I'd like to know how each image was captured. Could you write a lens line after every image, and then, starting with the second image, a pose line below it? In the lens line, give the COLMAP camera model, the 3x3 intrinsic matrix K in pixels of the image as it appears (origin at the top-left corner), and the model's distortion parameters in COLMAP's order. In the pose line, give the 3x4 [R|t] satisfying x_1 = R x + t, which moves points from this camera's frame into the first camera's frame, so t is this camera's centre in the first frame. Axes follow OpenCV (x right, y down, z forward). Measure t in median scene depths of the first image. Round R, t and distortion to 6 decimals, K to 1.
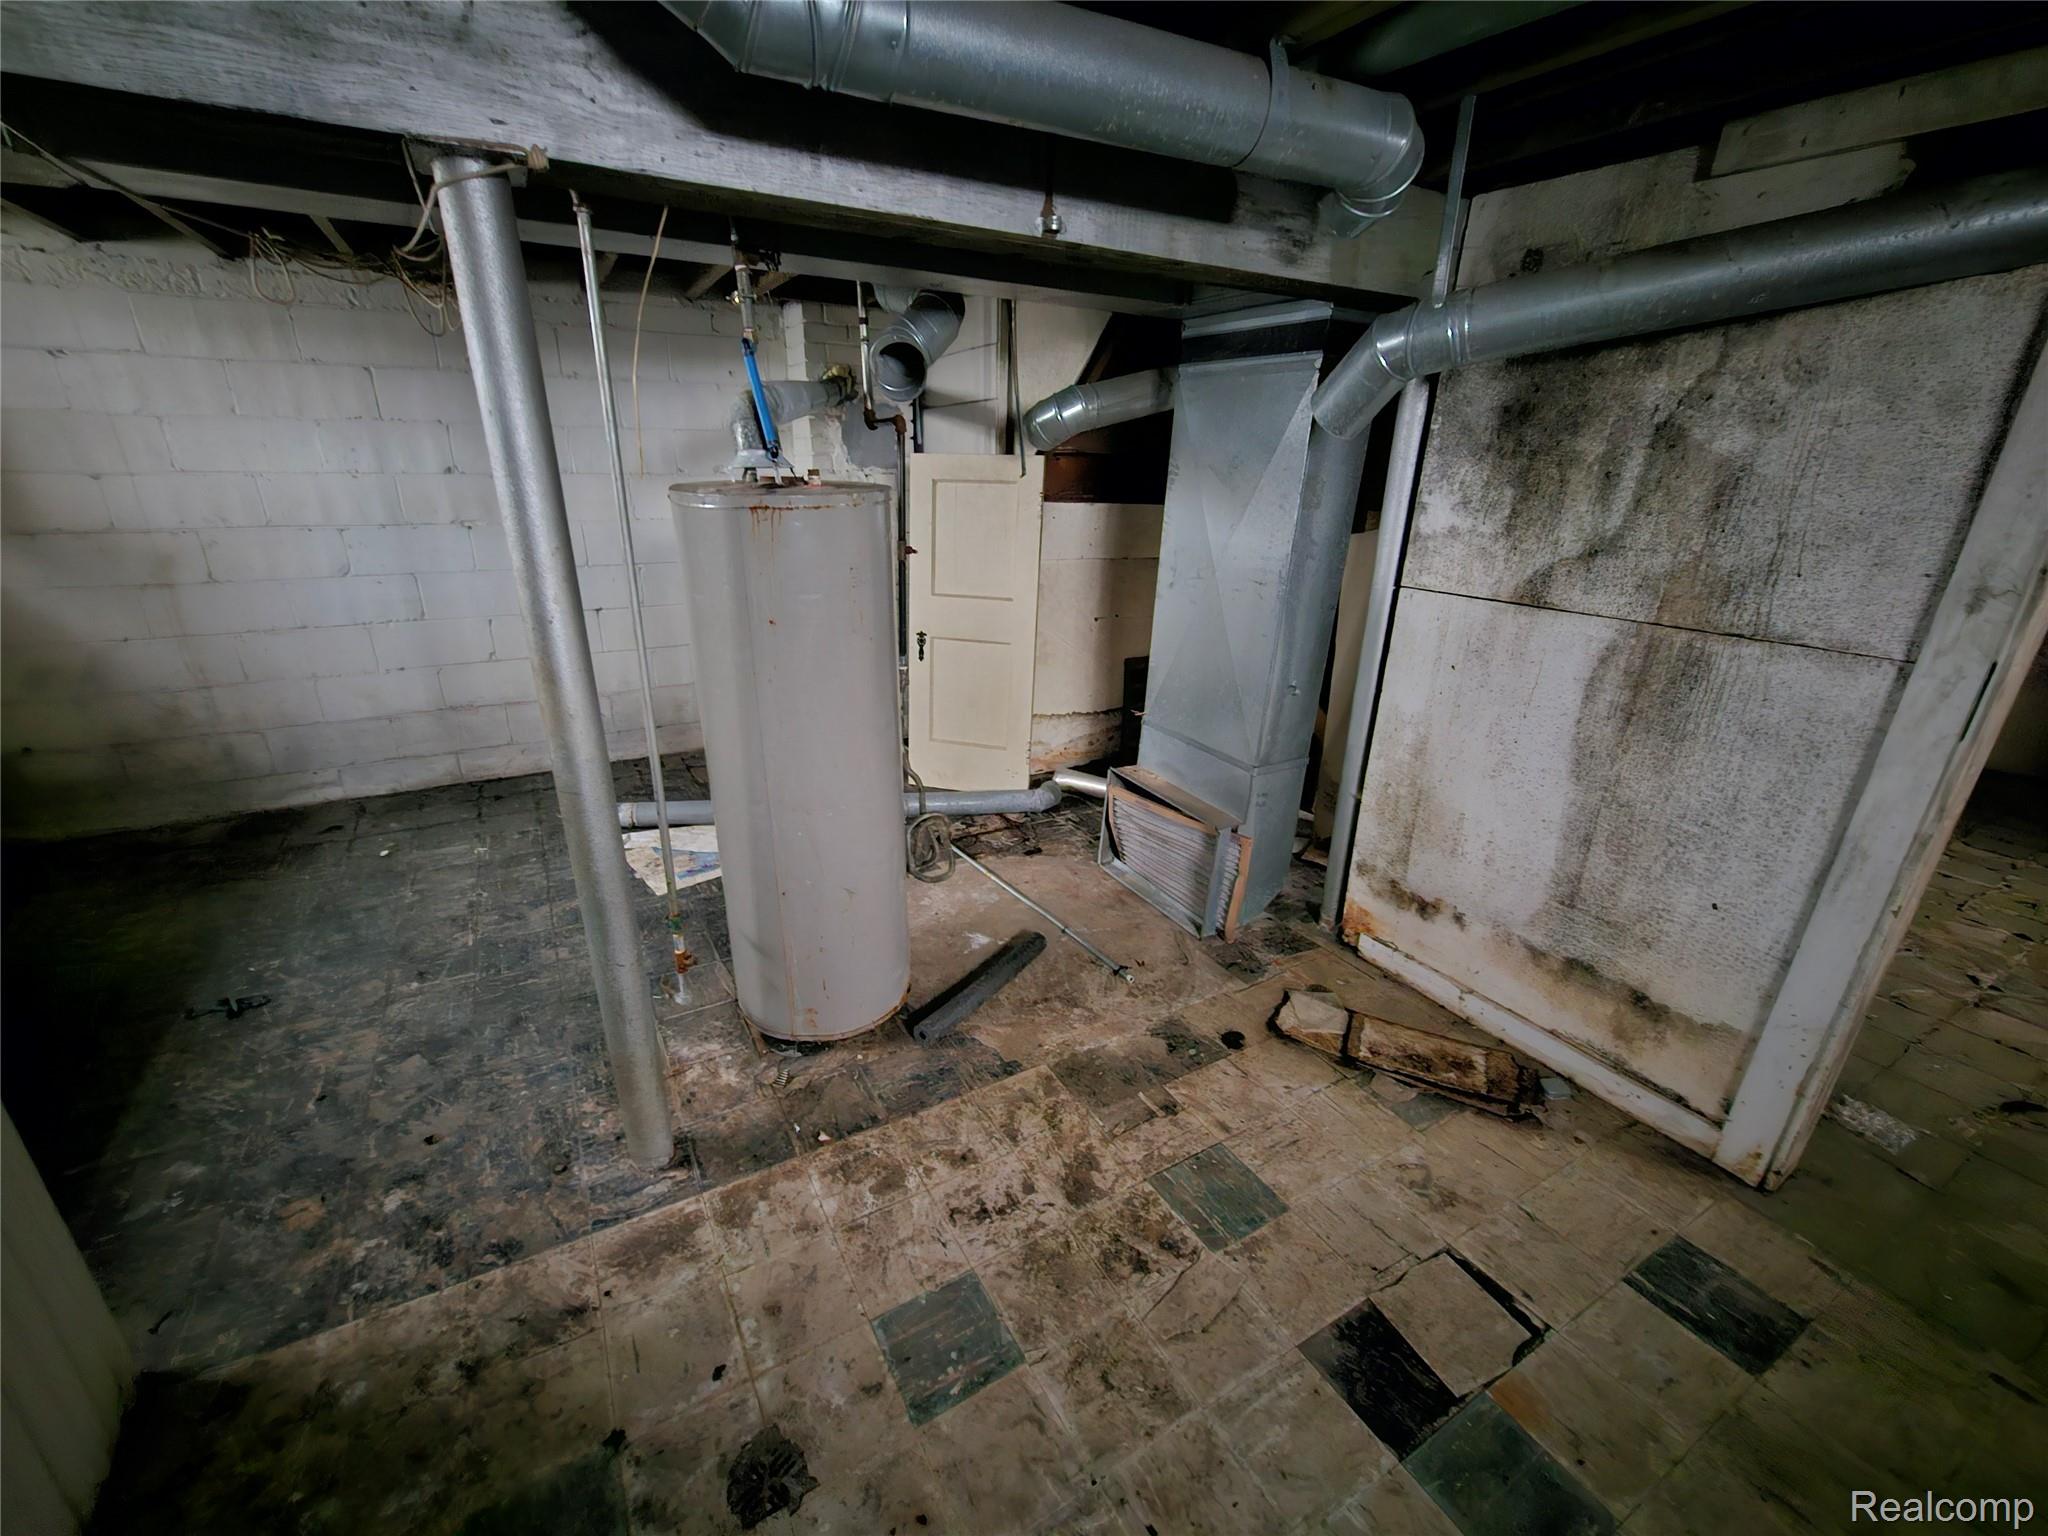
lens RADIAL K [[827.1, 0, 1031.7], [0, 827.1, 754.4], [0, 0, 1]] dist [0.015699, 0.000068]
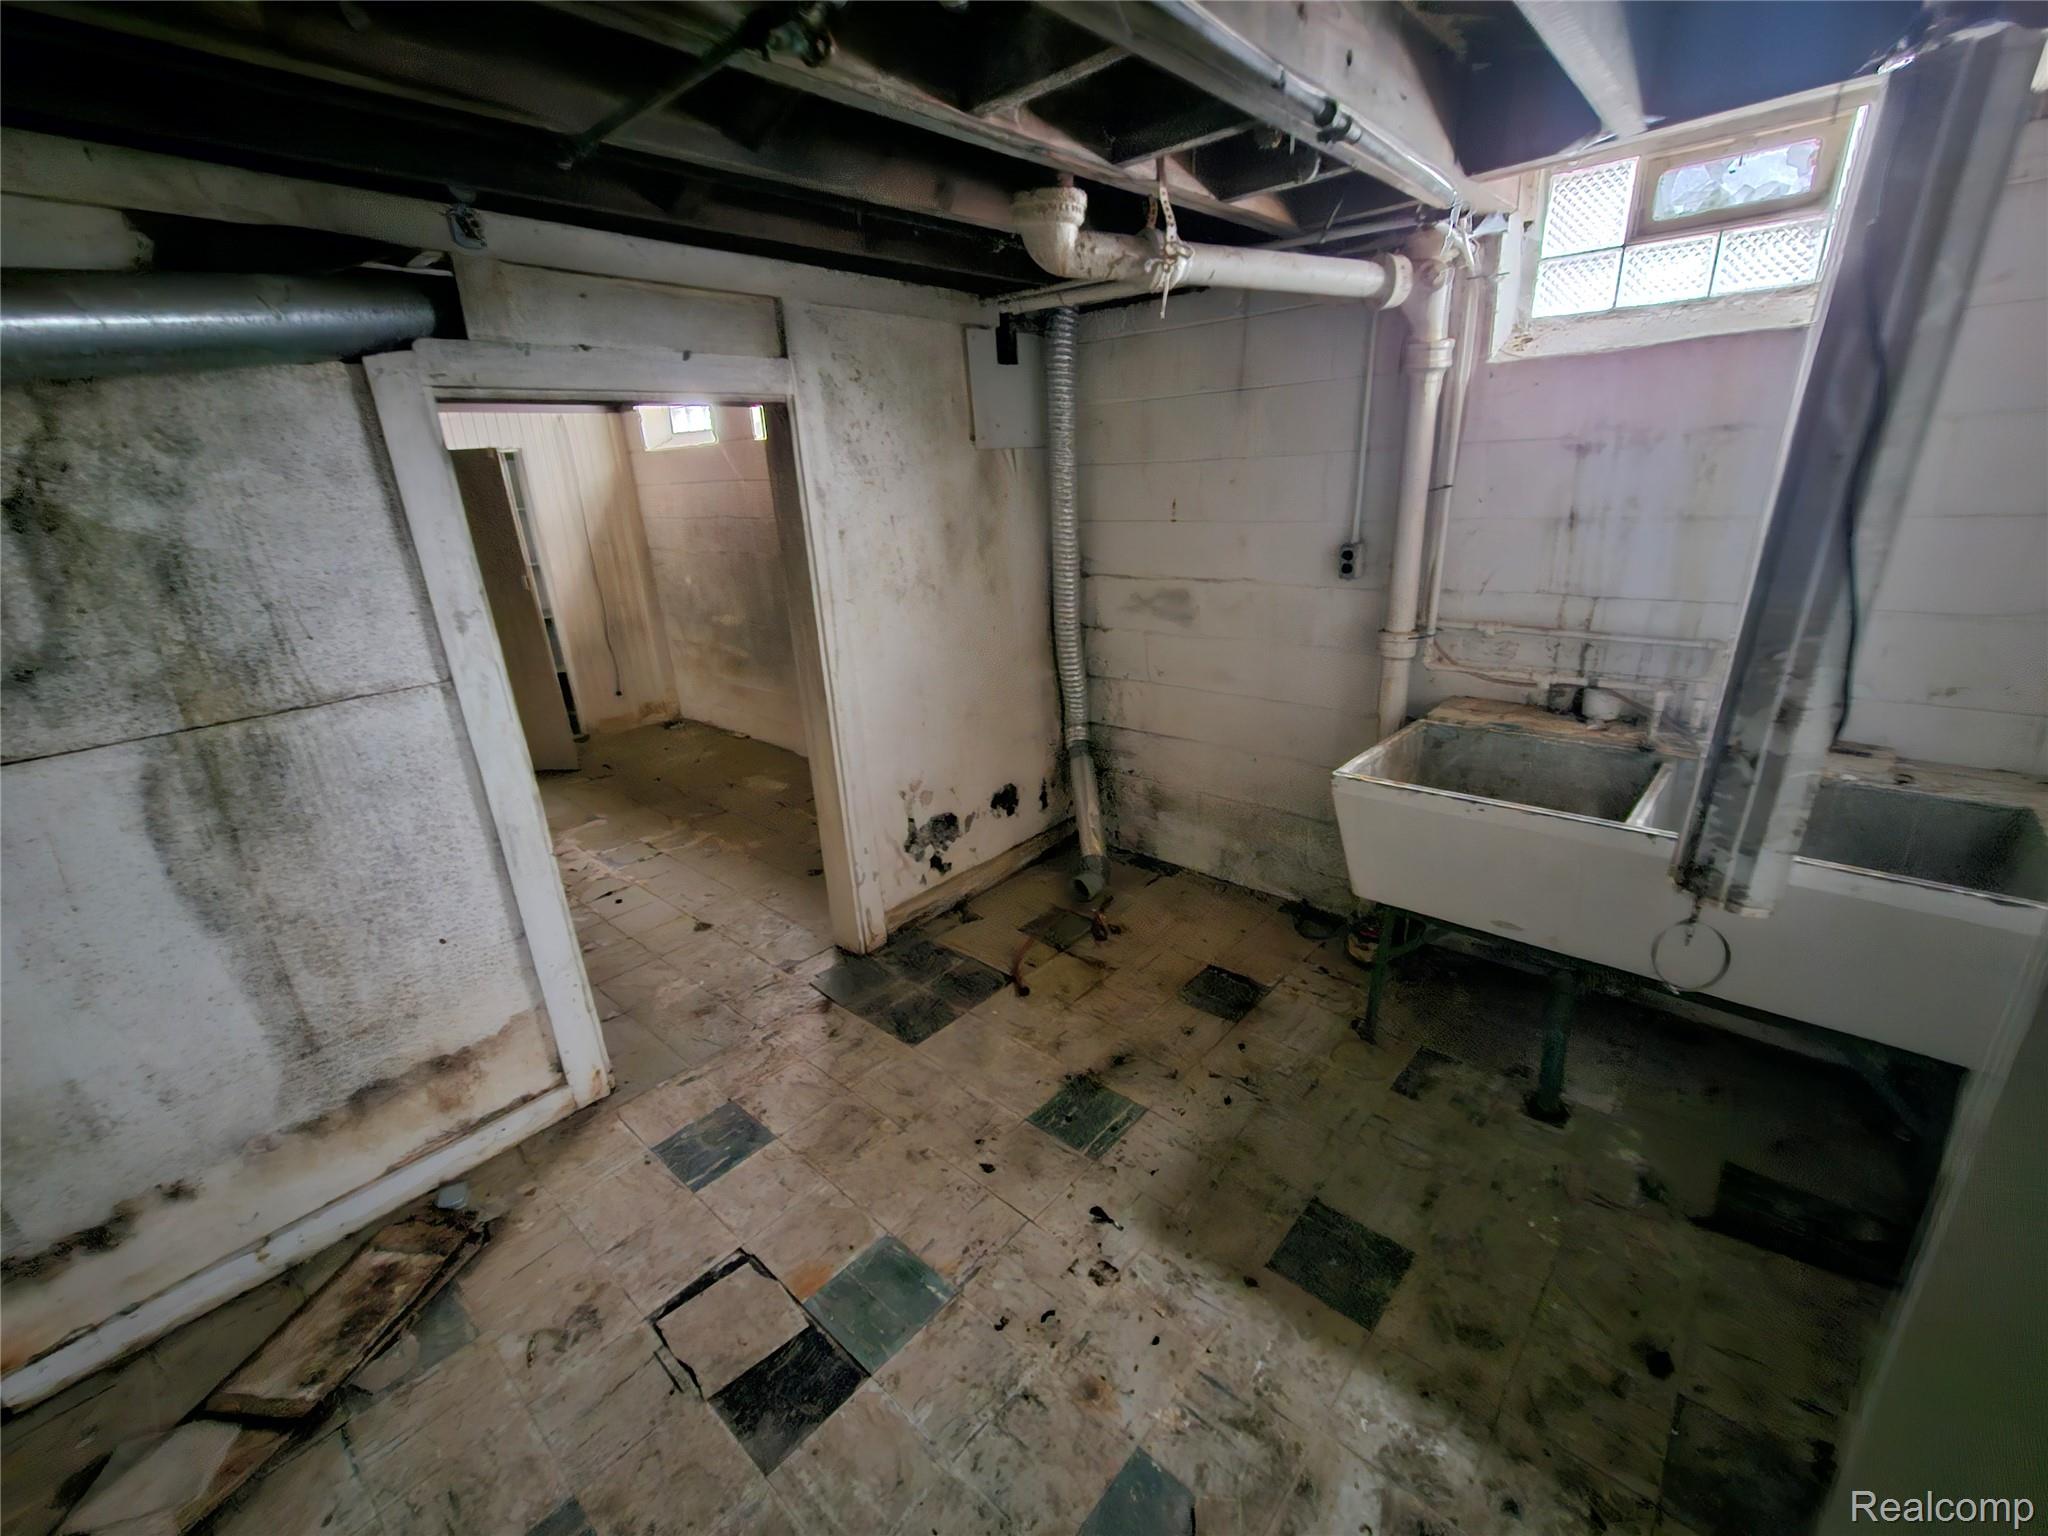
lens RADIAL K [[827.1, 0, 1031.7], [0, 827.1, 754.4], [0, 0, 1]] dist [0.015699, 0.000068]
pose [[-0.240548, -0.329098, 0.913144, -0.227180], [0.386090, 0.830698, 0.401092, -0.141480], [-0.890545, 0.449038, -0.072761, 0.307175]]
